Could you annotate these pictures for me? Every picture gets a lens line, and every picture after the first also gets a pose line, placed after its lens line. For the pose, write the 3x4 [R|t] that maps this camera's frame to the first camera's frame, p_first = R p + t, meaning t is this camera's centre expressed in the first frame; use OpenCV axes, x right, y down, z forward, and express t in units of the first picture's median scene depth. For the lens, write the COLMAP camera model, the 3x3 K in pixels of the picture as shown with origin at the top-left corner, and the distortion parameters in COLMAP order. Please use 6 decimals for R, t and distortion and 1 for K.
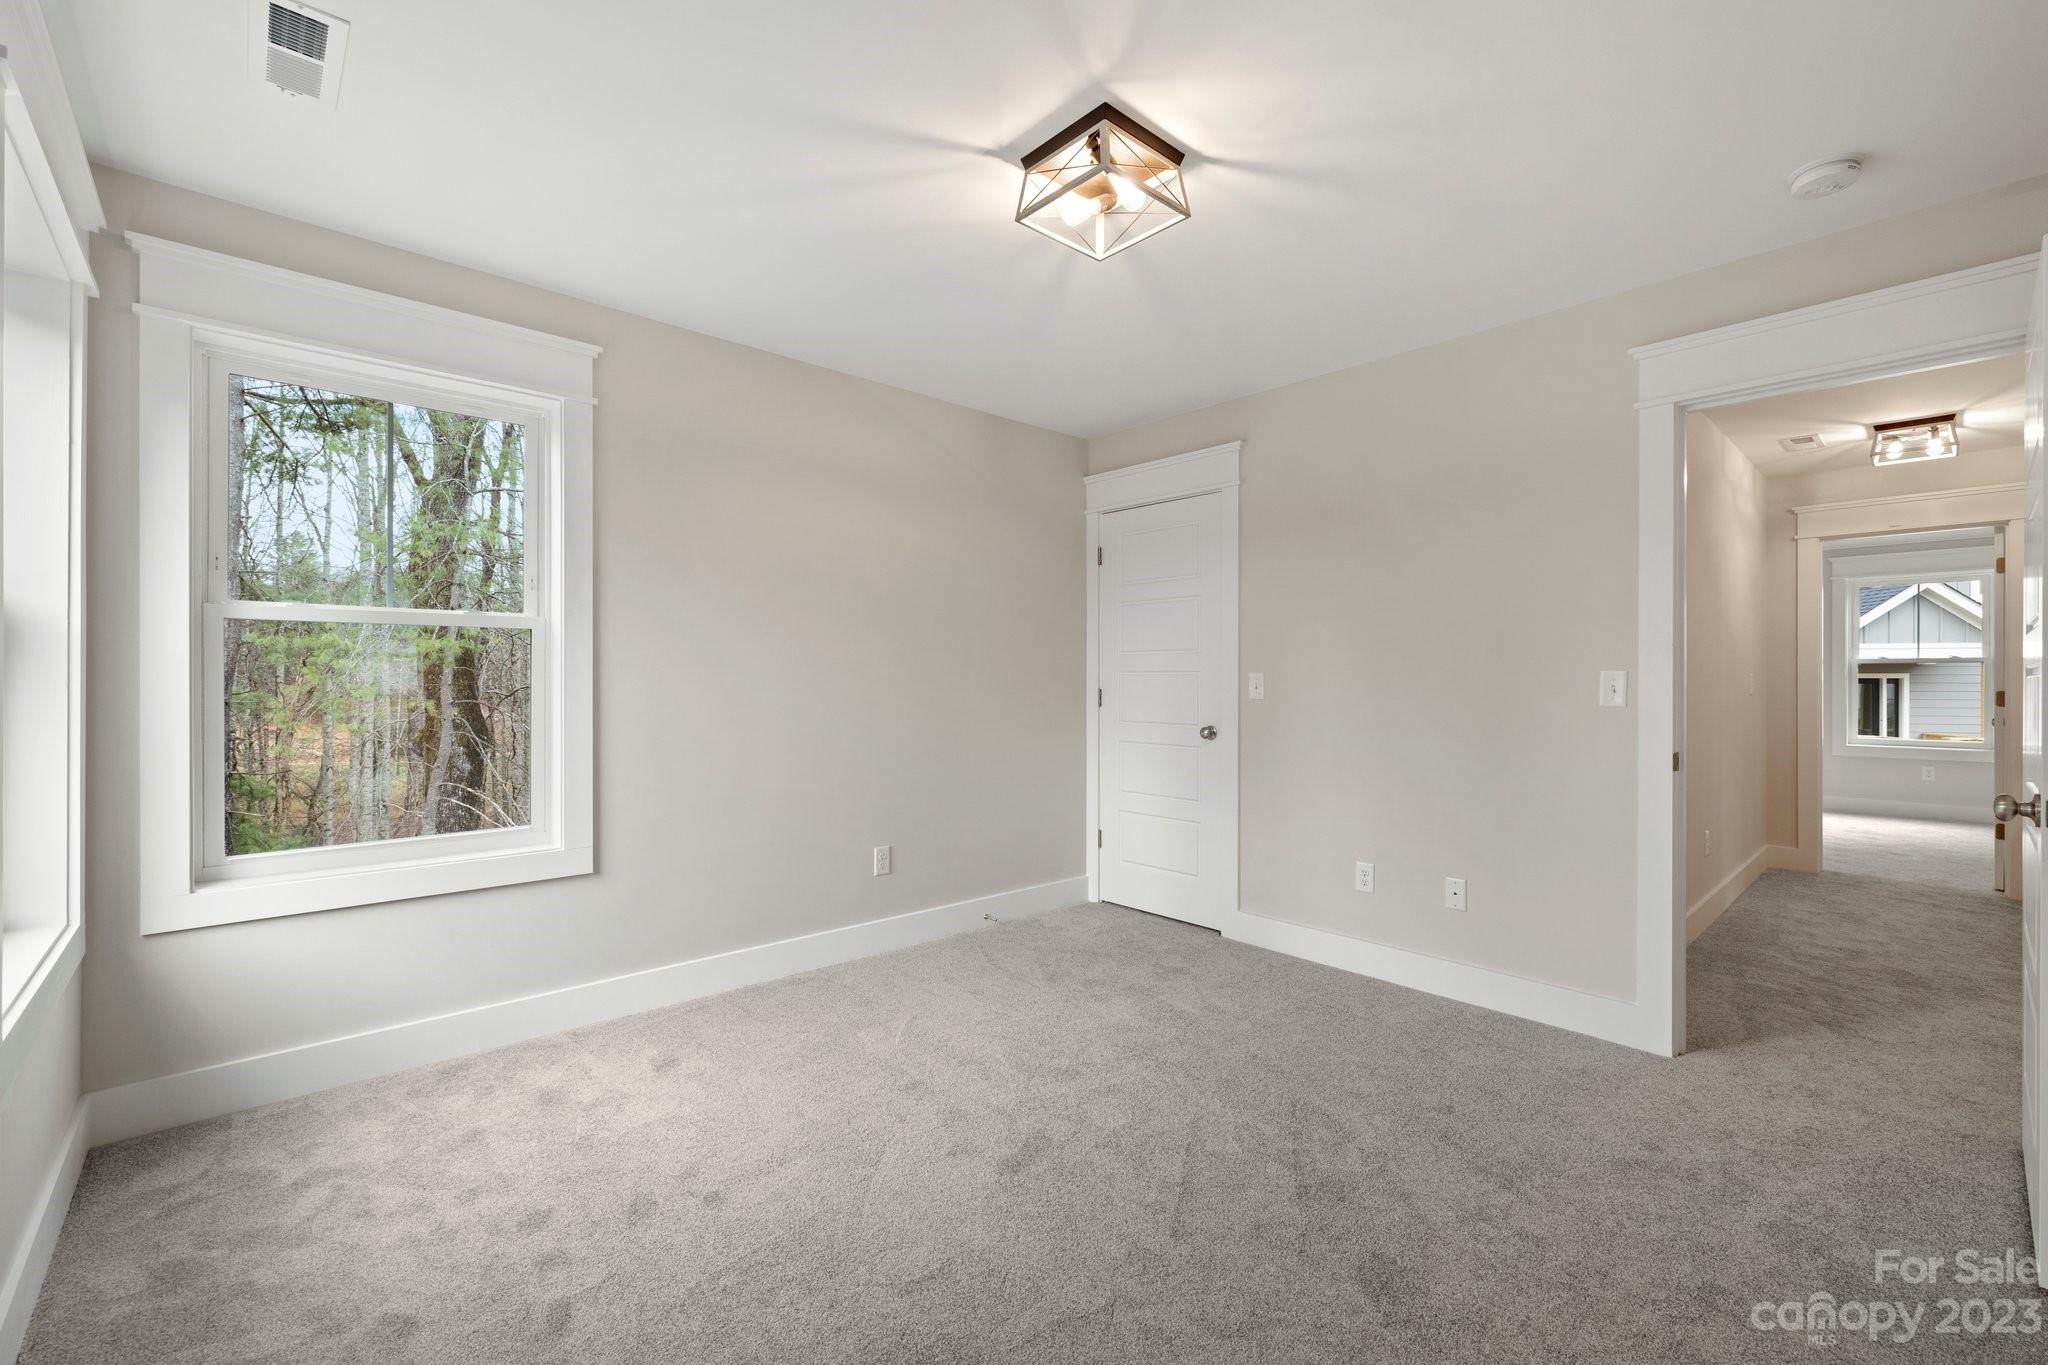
lens RADIAL K [[853.8, 0, 1026.4], [0, 853.8, 684.8], [0, 0, 1]] dist [0.000349, 0.000065]
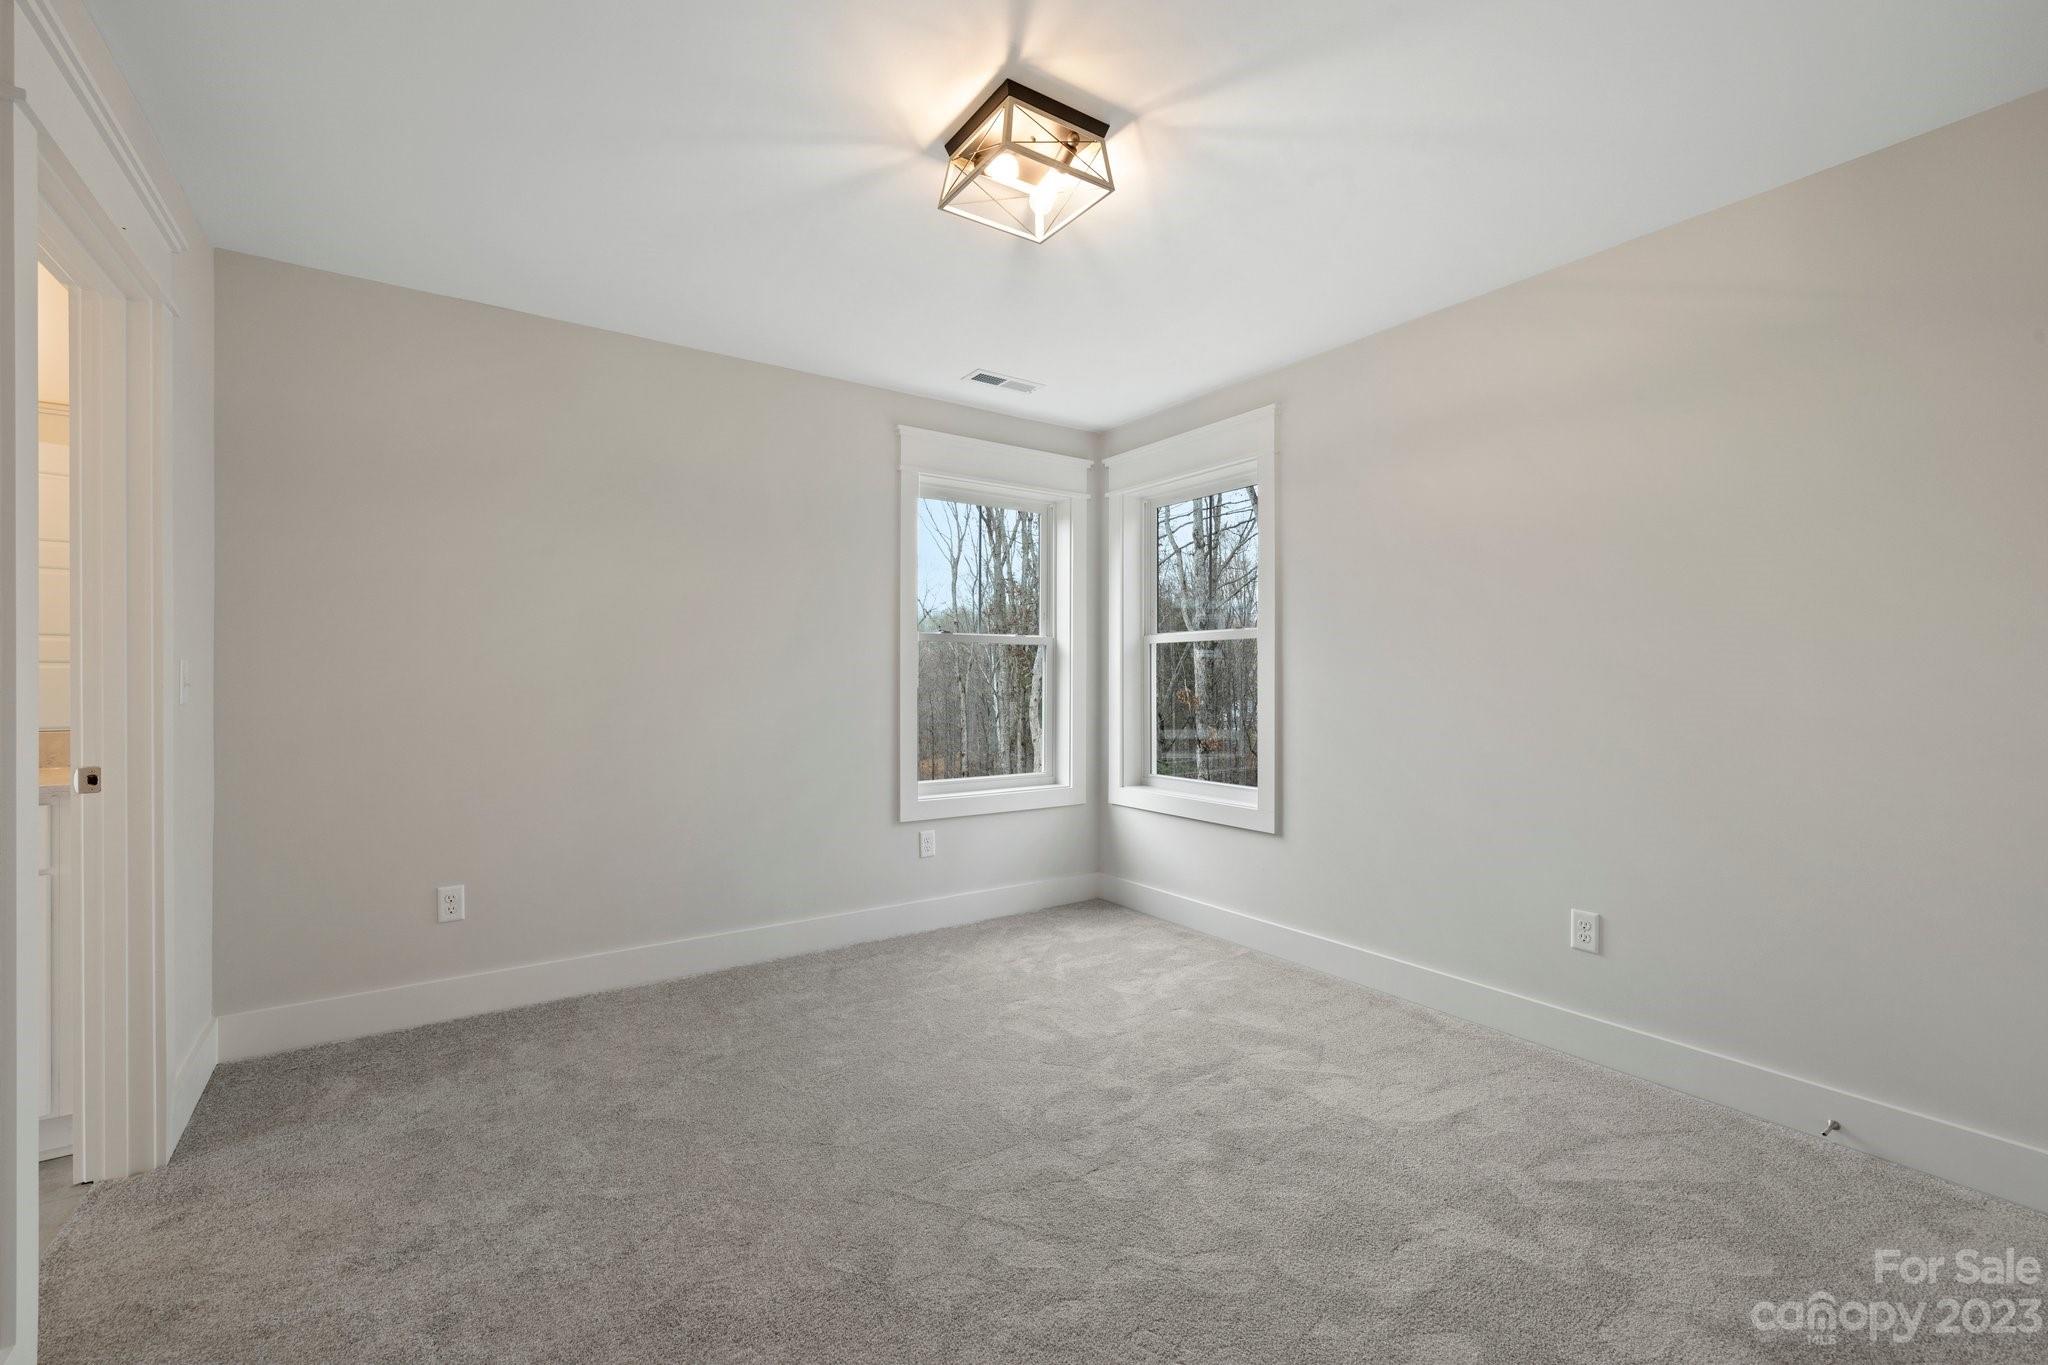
lens RADIAL K [[853.8, 0, 1026.4], [0, 853.8, 684.8], [0, 0, 1]] dist [0.000349, 0.000065]
pose [[-0.132433, 0.005738, -0.991175, 0.777391], [-0.005338, 0.999965, 0.006502, 0.000539], [0.991178, 0.006152, -0.132398, 0.833336]]
